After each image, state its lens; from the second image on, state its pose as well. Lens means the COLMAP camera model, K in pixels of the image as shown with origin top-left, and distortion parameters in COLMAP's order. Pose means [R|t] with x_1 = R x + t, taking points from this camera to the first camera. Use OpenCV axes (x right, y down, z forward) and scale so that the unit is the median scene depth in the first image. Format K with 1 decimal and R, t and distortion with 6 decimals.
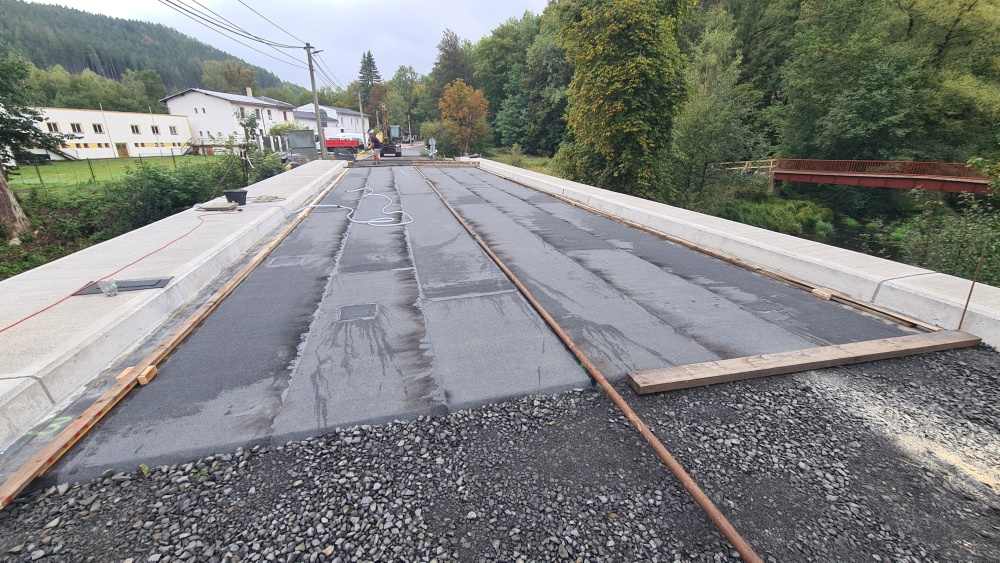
lens RADIAL K [[408.2, 0, 498.7], [0, 408.2, 282.4], [0, 0, 1]] dist [0.000113, -0.000894]
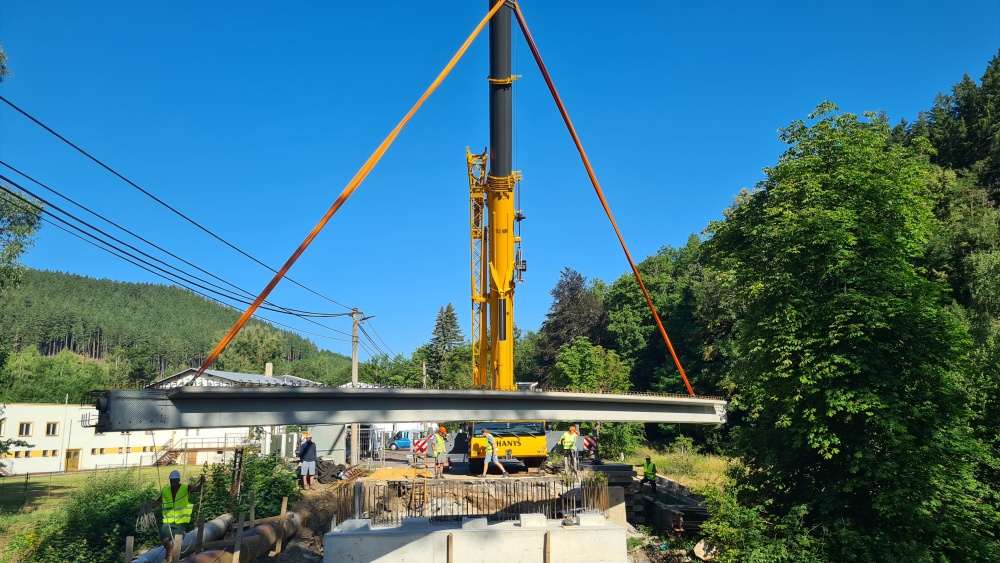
lens RADIAL K [[750.3, 0, 496.1], [0, 750.3, 282.2], [0, 0, 1]] dist [0.044775, -0.000768]
pose [[0.975962, -0.063354, -0.208531, 0.018788], [-0.051039, 0.863772, -0.501292, 0.009534], [0.211882, 0.499885, 0.839775, -0.028801]]
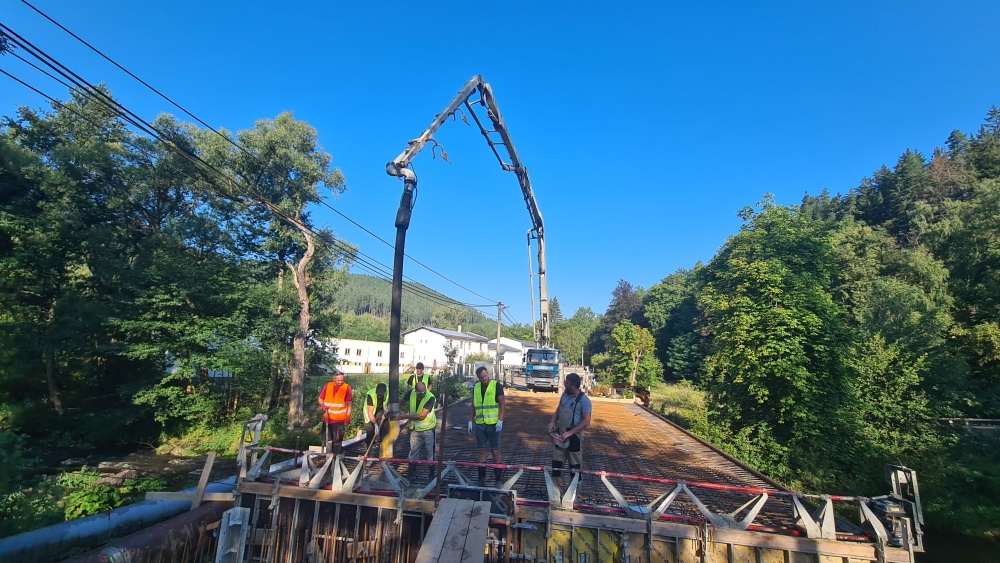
lens RADIAL K [[408.2, 0, 497.7], [0, 408.2, 284.6], [0, 0, 1]] dist [0.000113, -0.000894]
pose [[0.914048, -0.036636, -0.403949, 0.031827], [-0.175773, 0.861759, -0.475894, 0.008168], [0.365542, 0.505993, 0.781249, -0.041625]]
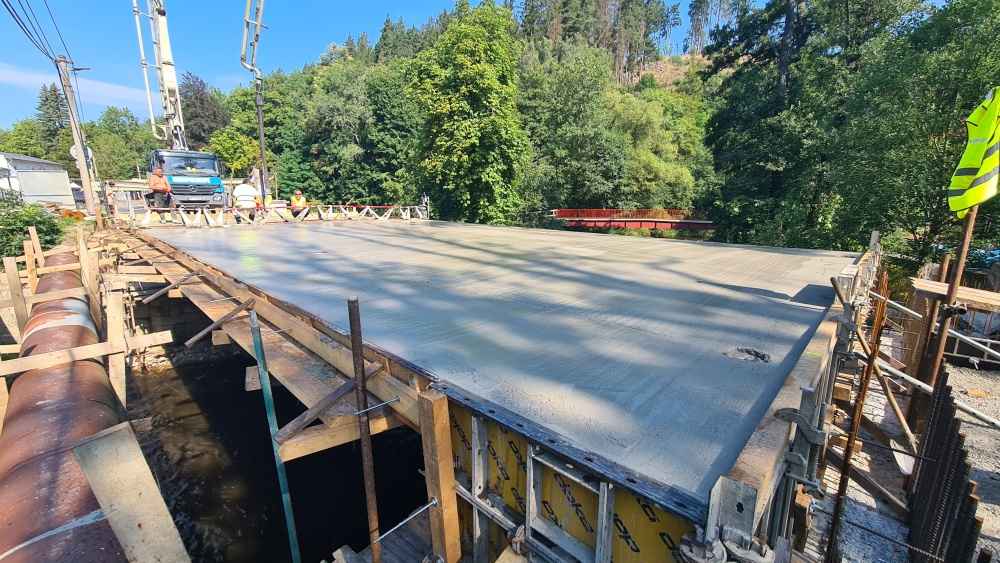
lens RADIAL K [[408.2, 0, 491.5], [0, 408.2, 276.2], [0, 0, 1]] dist [0.000113, -0.000894]
pose [[0.858064, -0.092307, 0.505178, -0.079269], [0.166220, 0.980680, -0.103140, -0.001689], [-0.485898, 0.172472, 0.856830, 0.030704]]
